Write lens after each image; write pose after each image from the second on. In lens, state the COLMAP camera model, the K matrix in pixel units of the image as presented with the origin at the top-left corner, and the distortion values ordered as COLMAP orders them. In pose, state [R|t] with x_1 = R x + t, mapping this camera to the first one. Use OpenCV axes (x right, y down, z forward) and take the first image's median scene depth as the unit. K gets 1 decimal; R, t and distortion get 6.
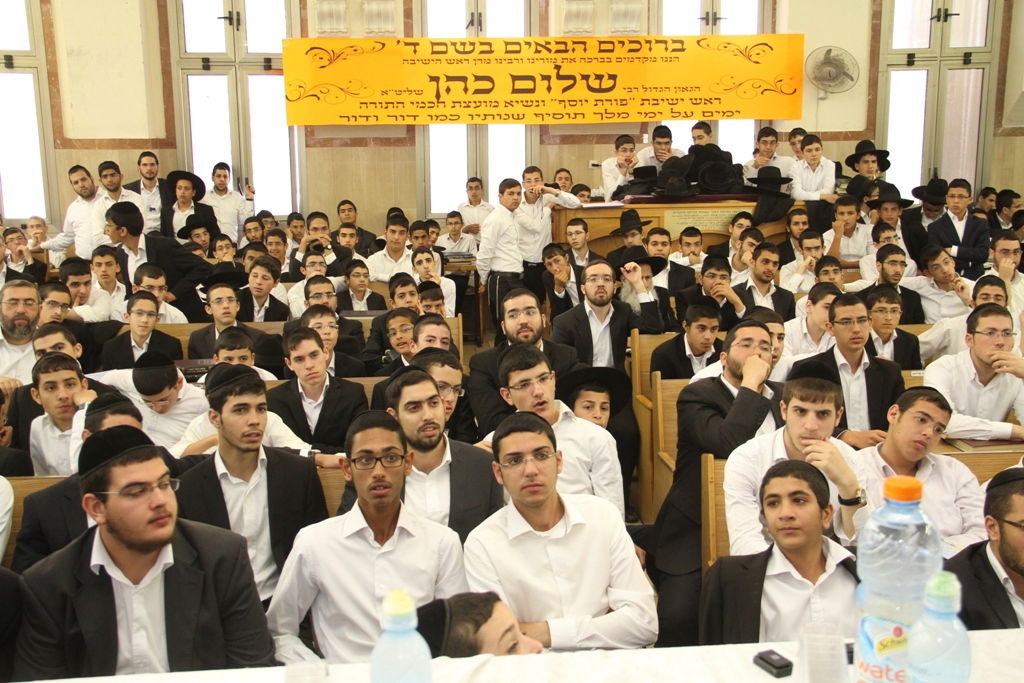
lens RADIAL K [[1275.2, 0, 512.0], [0, 1275.2, 341.5], [0, 0, 1]] dist [0.056891, 0.061526]
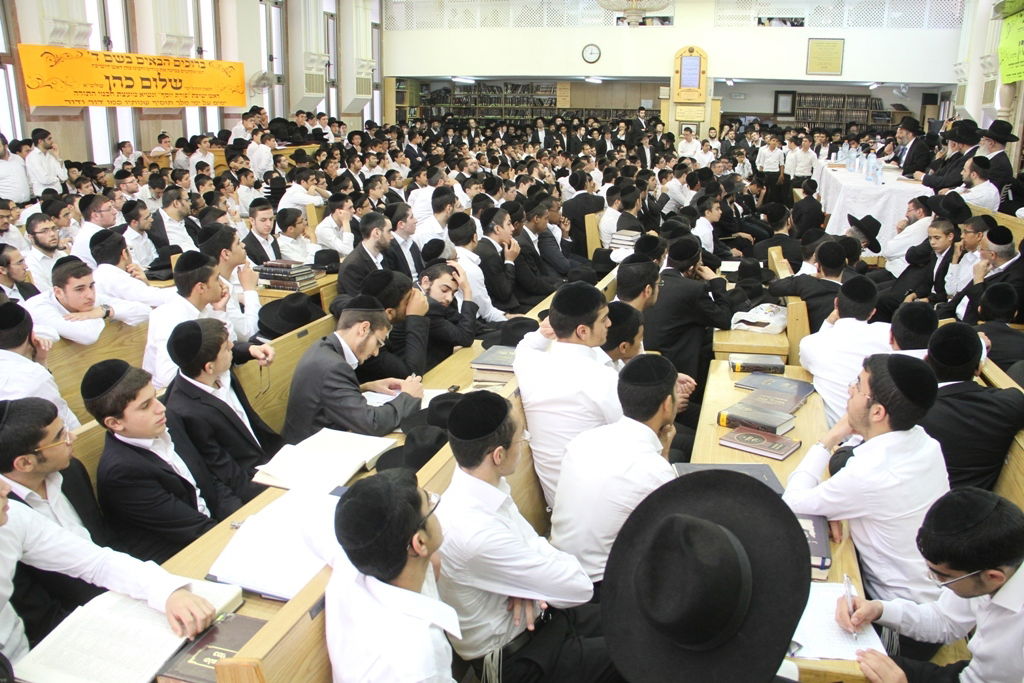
lens RADIAL K [[892.0, 0, 512.0], [0, 892.0, 341.5], [0, 0, 1]] dist [-0.170853, 0.165738]
pose [[0.374002, -0.216632, 0.901772, -0.893391], [0.147004, 0.973892, 0.172988, 0.001418], [-0.915703, 0.067866, 0.396083, 0.146423]]
